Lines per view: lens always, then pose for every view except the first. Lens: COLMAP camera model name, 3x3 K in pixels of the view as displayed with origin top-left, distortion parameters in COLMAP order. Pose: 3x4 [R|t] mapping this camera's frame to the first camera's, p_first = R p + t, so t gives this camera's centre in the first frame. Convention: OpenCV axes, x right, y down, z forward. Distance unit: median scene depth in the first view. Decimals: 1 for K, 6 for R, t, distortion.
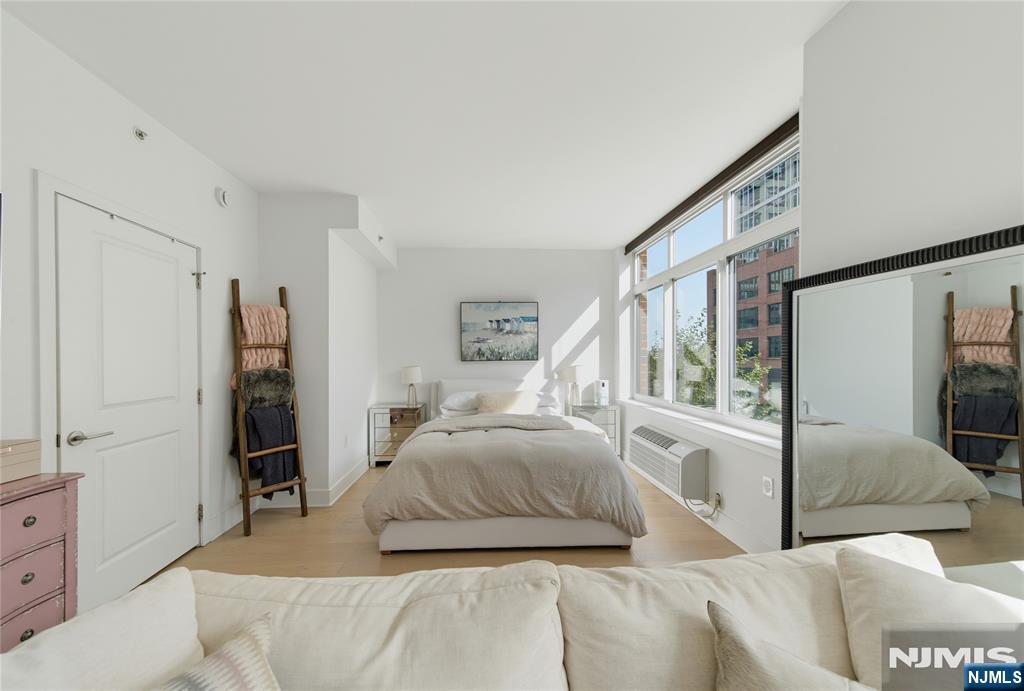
lens RADIAL K [[373.7, 0, 500.9], [0, 373.7, 359.6], [0, 0, 1]] dist [-0.000190, 0.000018]
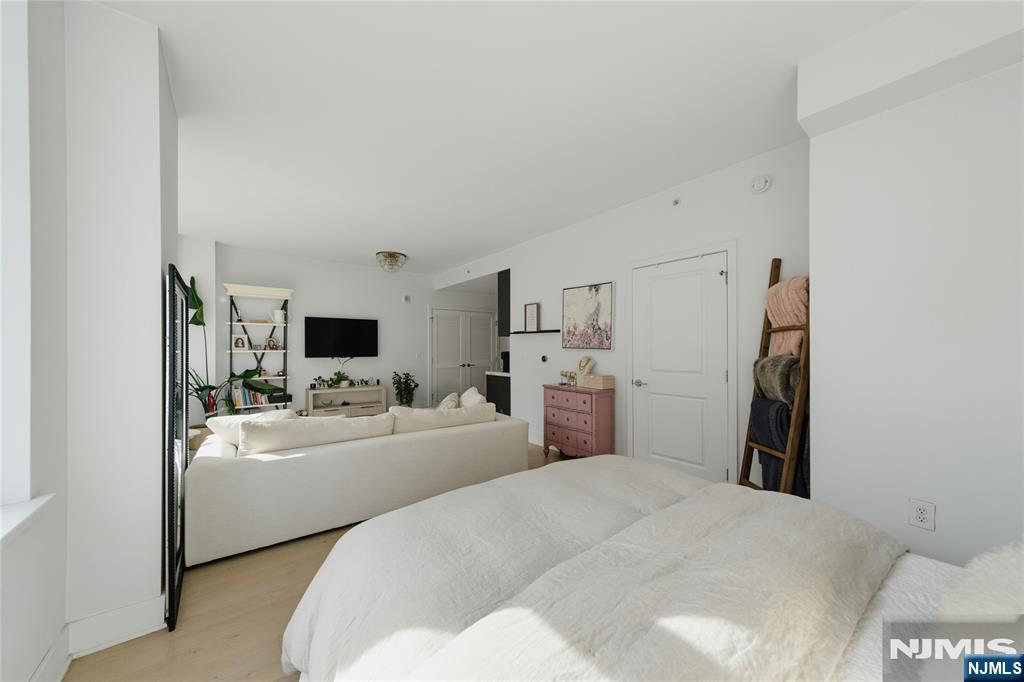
lens RADIAL K [[360.8, 0, 511.7], [0, 360.8, 347.5], [0, 0, 1]] dist [0.008849, 0.000054]
pose [[-0.826218, 0.002066, -0.563347, 0.205899], [-0.000482, 0.999990, 0.004374, 0.002051], [0.563351, 0.003886, -0.826209, 0.846060]]
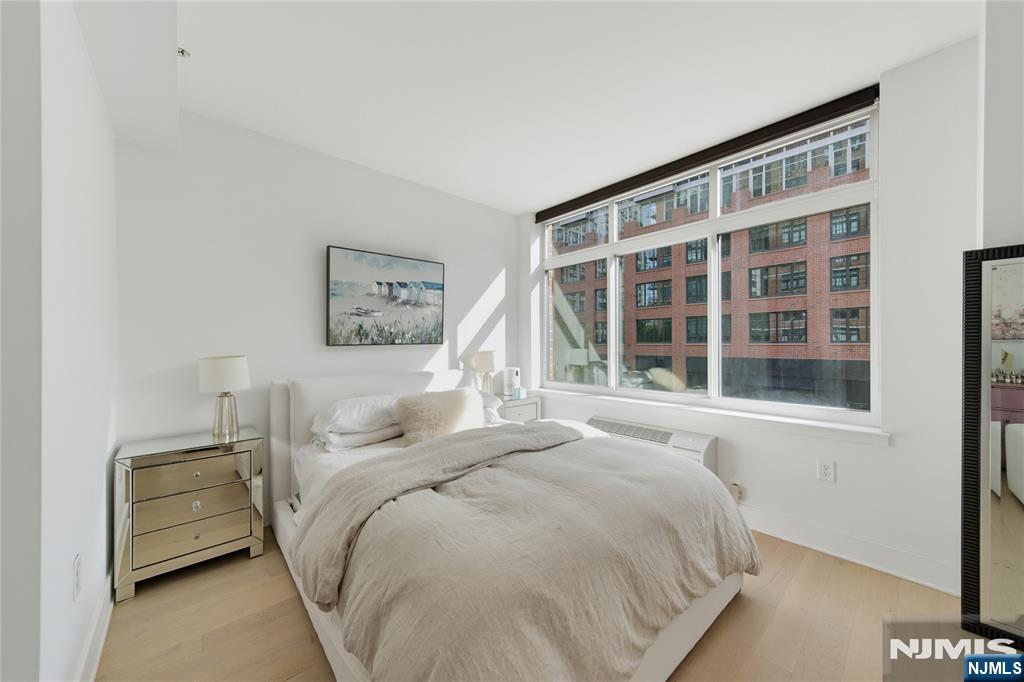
lens RADIAL K [[360.8, 0, 511.7], [0, 360.8, 347.5], [0, 0, 1]] dist [0.008849, 0.000054]
pose [[0.775513, -0.008069, 0.631280, -0.245124], [0.005696, 0.999967, 0.005783, 0.005321], [-0.631306, -0.000889, 0.775533, 0.379912]]
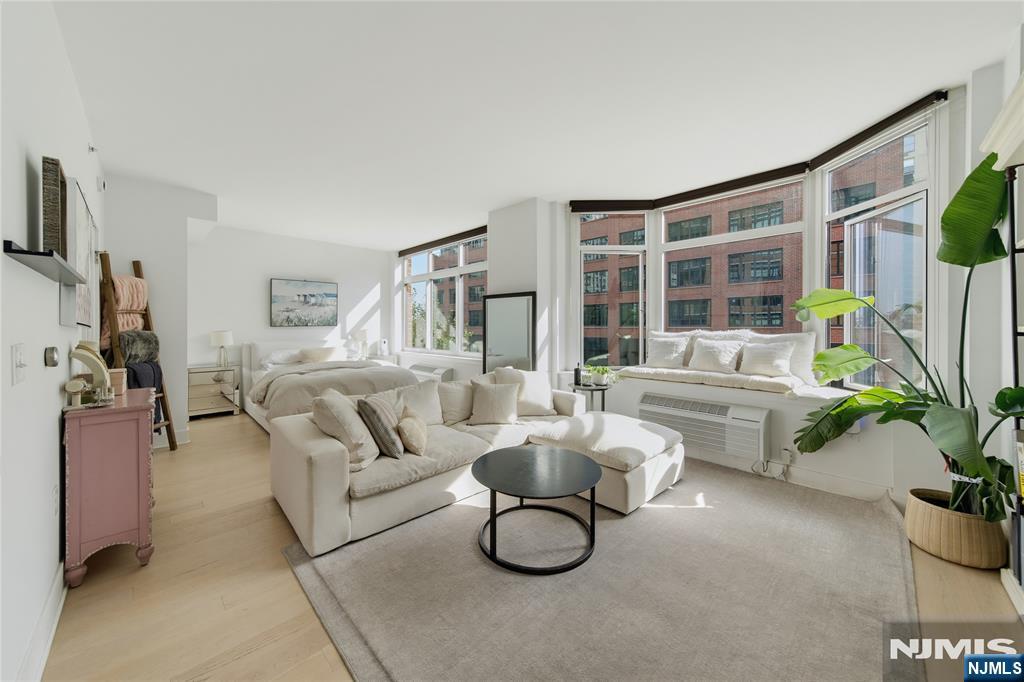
lens RADIAL K [[363.5, 0, 509.7], [0, 363.5, 327.4], [0, 0, 1]] dist [0.000363, 0.000041]
pose [[0.741834, -0.000755, 0.670583, -0.328924], [0.003019, 0.999993, -0.002214, 0.012342], [-0.670577, 0.003667, 0.741831, -0.411520]]
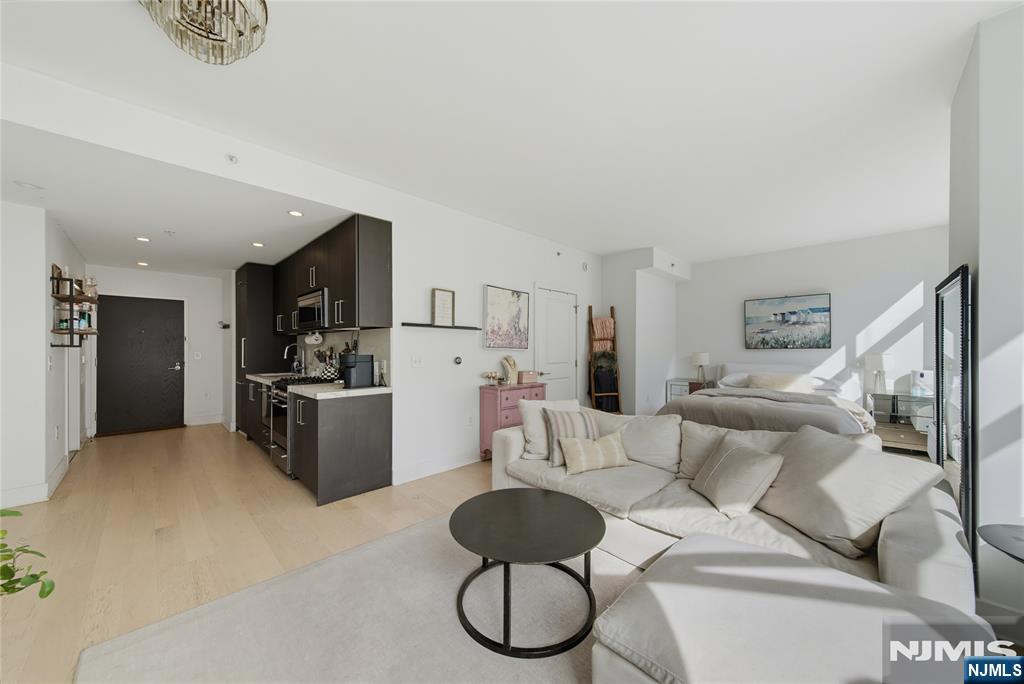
lens RADIAL K [[360.8, 0, 511.7], [0, 360.8, 348.5], [0, 0, 1]] dist [0.008849, 0.000054]
pose [[0.671139, 0.006221, -0.741306, 0.261010], [-0.007774, 0.999969, 0.001353, 0.007713], [0.741291, 0.004856, 0.671166, -0.360456]]
